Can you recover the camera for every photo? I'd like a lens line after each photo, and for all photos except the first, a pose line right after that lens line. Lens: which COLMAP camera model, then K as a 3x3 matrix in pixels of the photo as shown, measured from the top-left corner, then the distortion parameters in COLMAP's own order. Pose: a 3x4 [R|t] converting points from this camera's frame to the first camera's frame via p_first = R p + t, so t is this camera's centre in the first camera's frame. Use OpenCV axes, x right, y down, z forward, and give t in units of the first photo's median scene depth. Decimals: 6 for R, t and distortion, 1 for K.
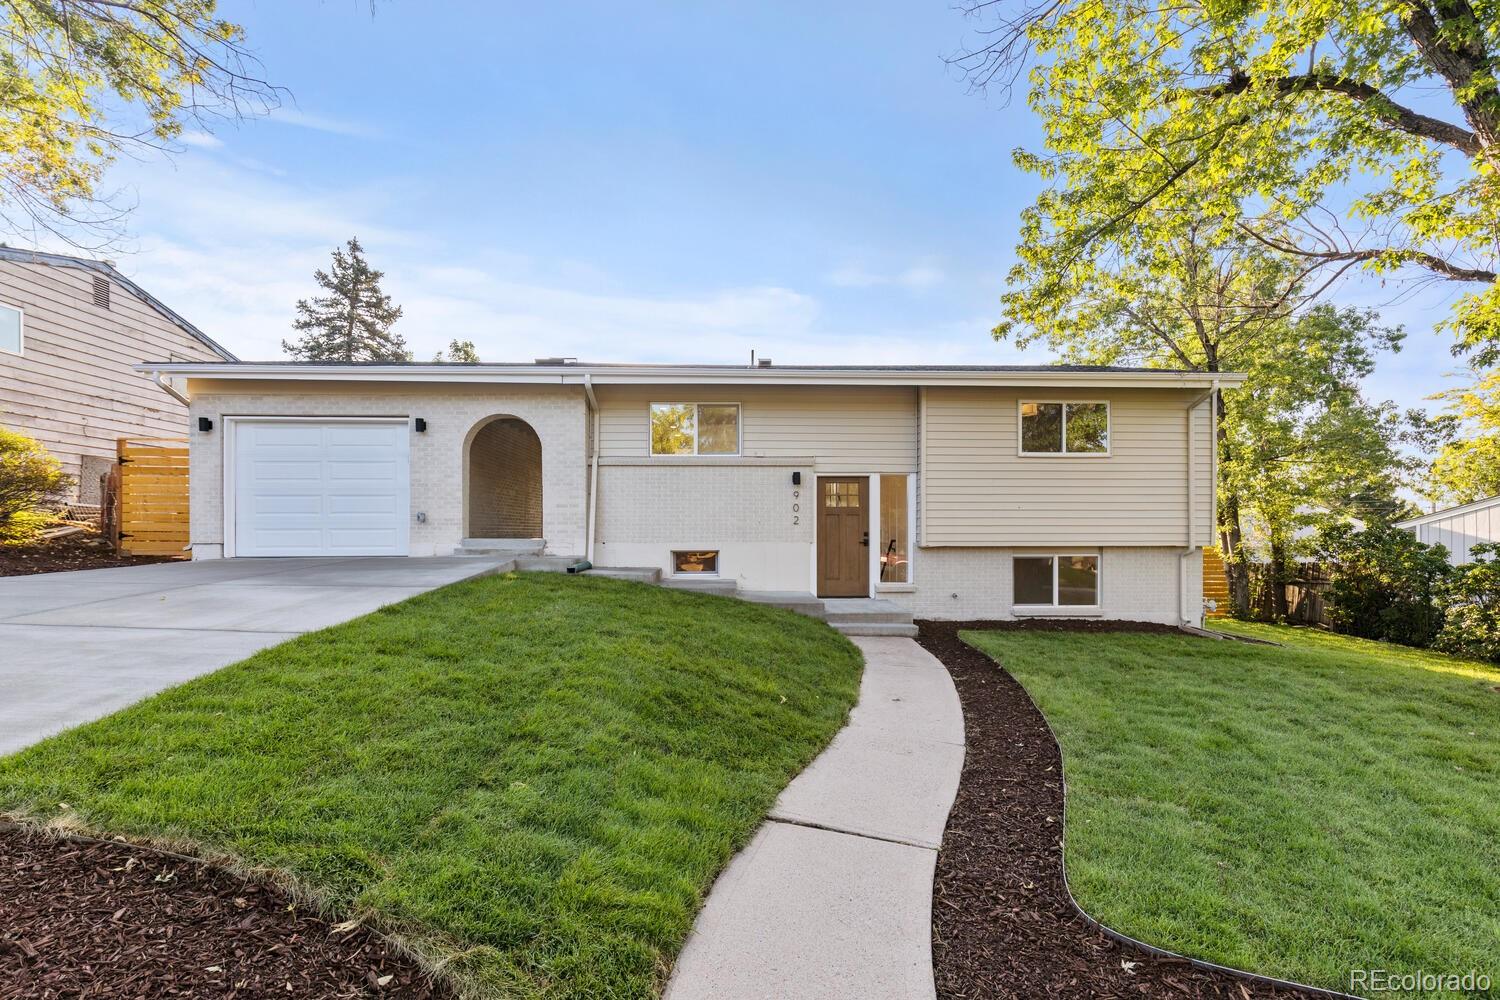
lens RADIAL K [[666.3, 0, 750.1], [0, 666.3, 506.7], [0, 0, 1]] dist [0.005554, -0.001225]
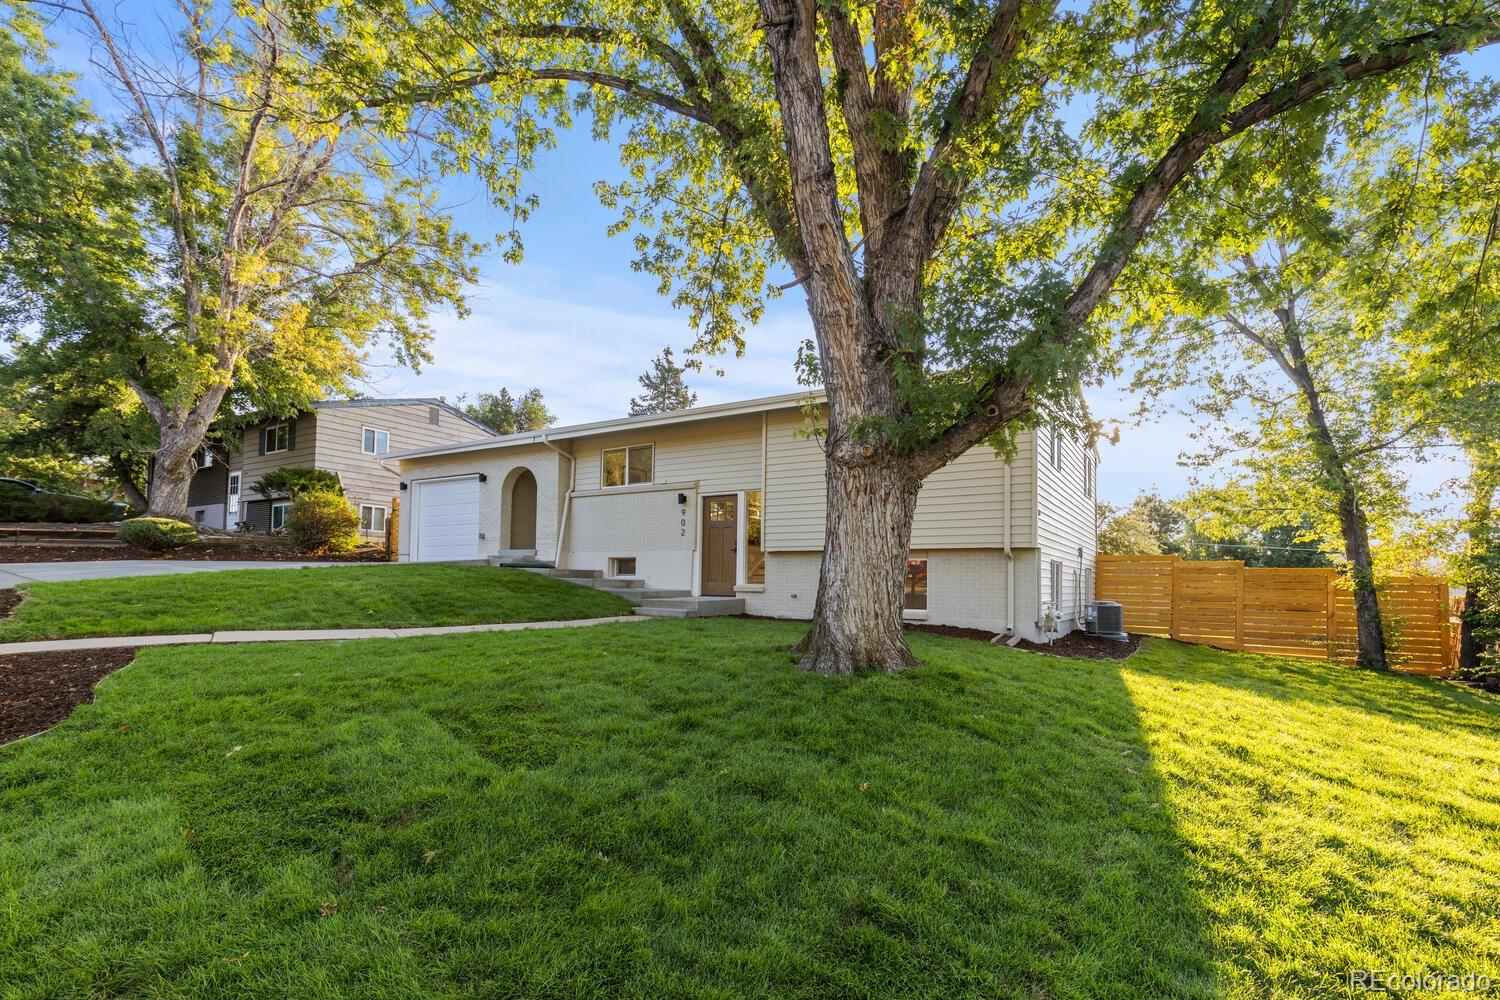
lens RADIAL K [[666.3, 0, 750.1], [0, 666.3, 506.7], [0, 0, 1]] dist [0.005554, -0.001225]
pose [[0.845622, -0.049125, -0.531517, 0.829881], [0.006626, 0.996645, -0.081573, 0.074179], [0.533741, 0.065458, 0.843111, 0.018268]]
